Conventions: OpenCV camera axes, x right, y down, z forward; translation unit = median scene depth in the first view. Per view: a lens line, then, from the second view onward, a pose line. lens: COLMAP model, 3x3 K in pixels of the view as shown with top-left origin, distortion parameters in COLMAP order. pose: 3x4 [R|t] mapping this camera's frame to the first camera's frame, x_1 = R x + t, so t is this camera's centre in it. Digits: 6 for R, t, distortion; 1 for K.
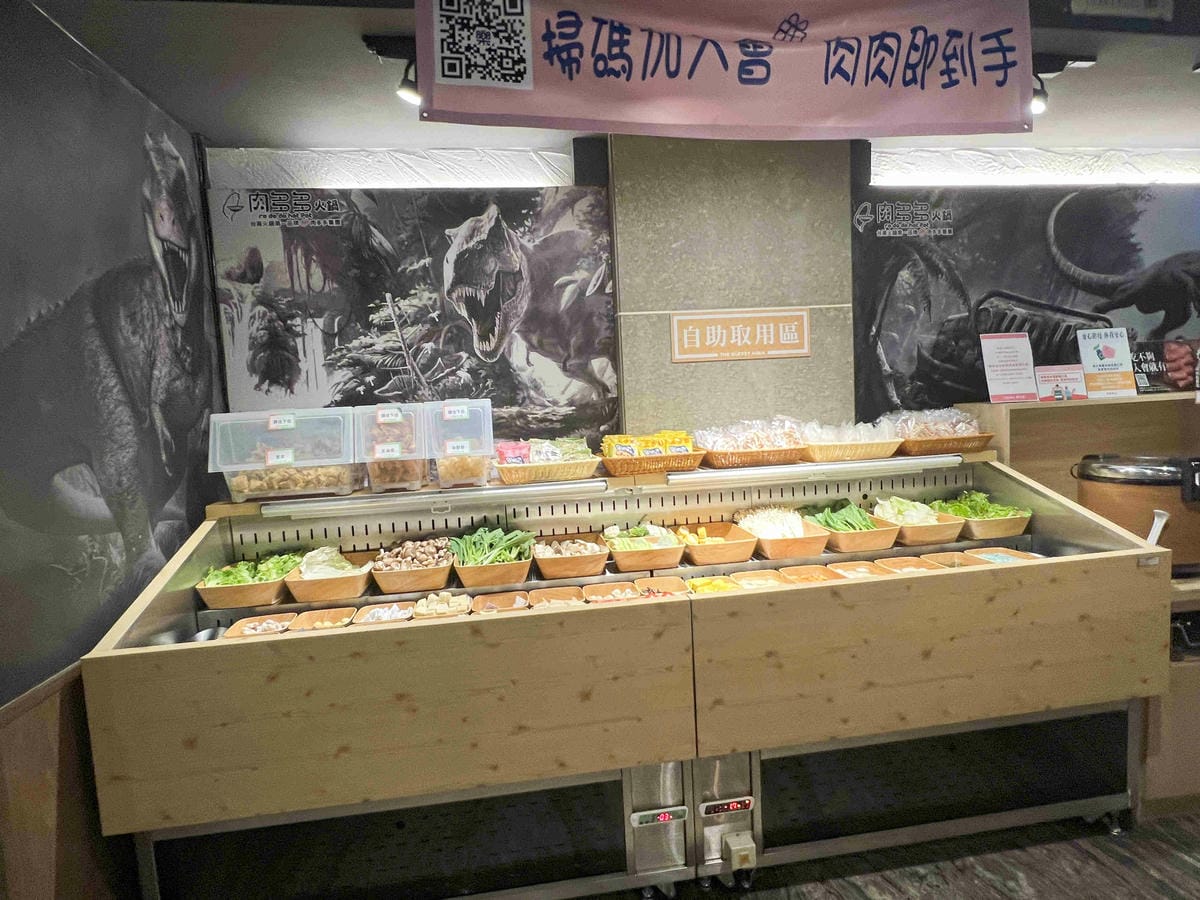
lens RADIAL K [[635.2, 0, 604.2], [0, 635.2, 448.0], [0, 0, 1]] dist [-0.001339, -0.001762]
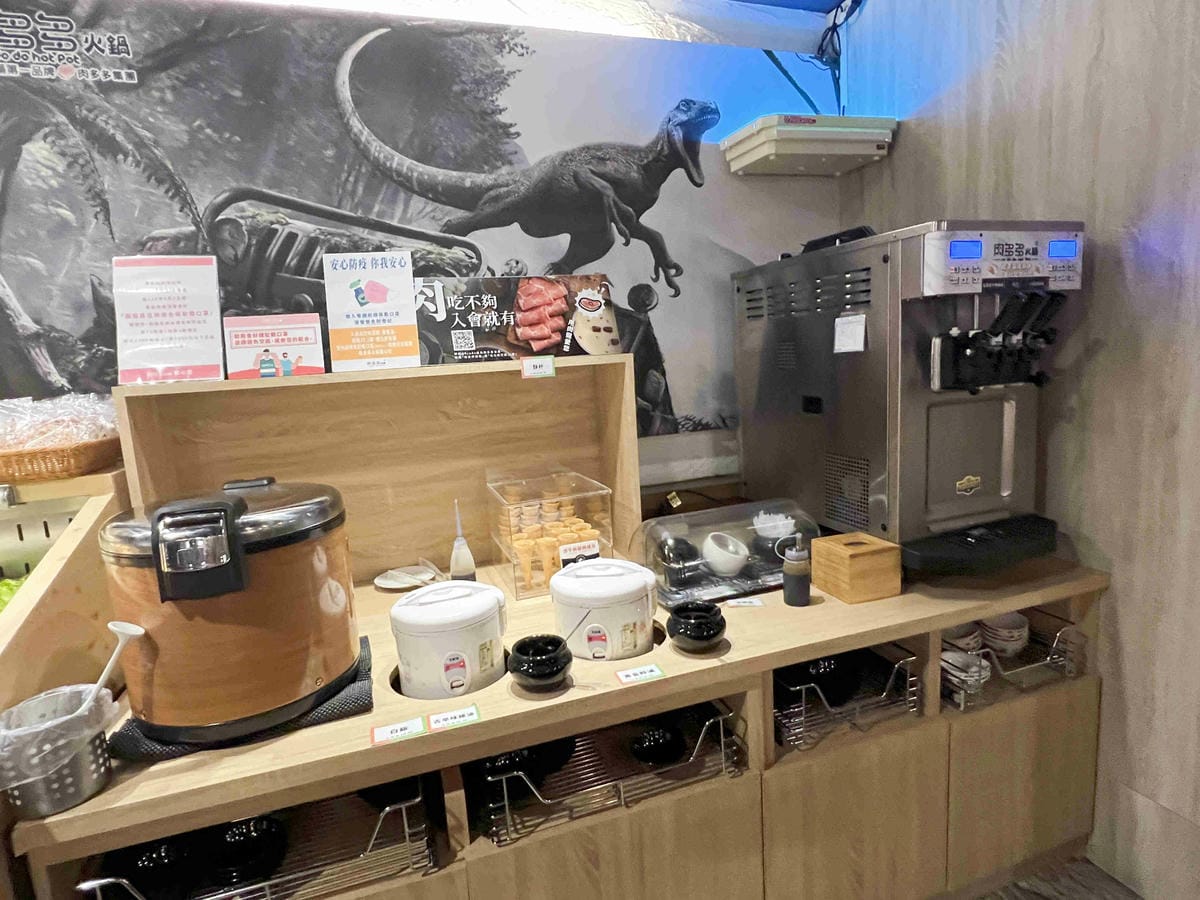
lens RADIAL K [[635.2, 0, 602.8], [0, 635.2, 446.8], [0, 0, 1]] dist [-0.001339, -0.001762]
pose [[0.983115, -0.036582, 0.179292, 0.837255], [0.027946, 0.998335, 0.050460, -0.030843], [-0.180840, -0.044598, 0.982501, 0.358229]]
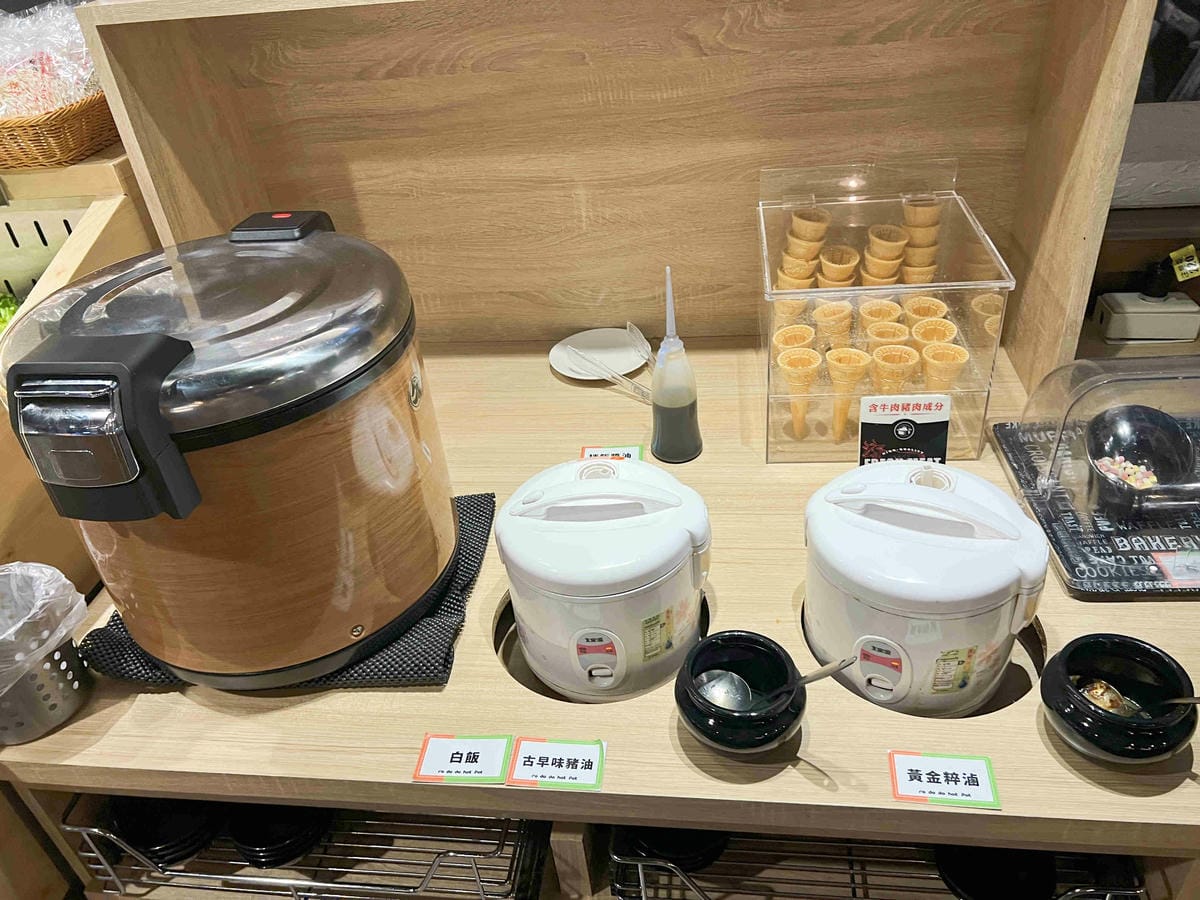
lens RADIAL K [[905.7, 0, 600.0], [0, 905.7, 458.0], [0, 0, 1]] dist [0.007422, 0.007623]
pose [[0.963883, 0.124304, -0.235539, 0.879319], [0.014543, 0.858512, 0.512587, -0.085302], [0.265930, -0.497499, 0.825697, 0.536473]]
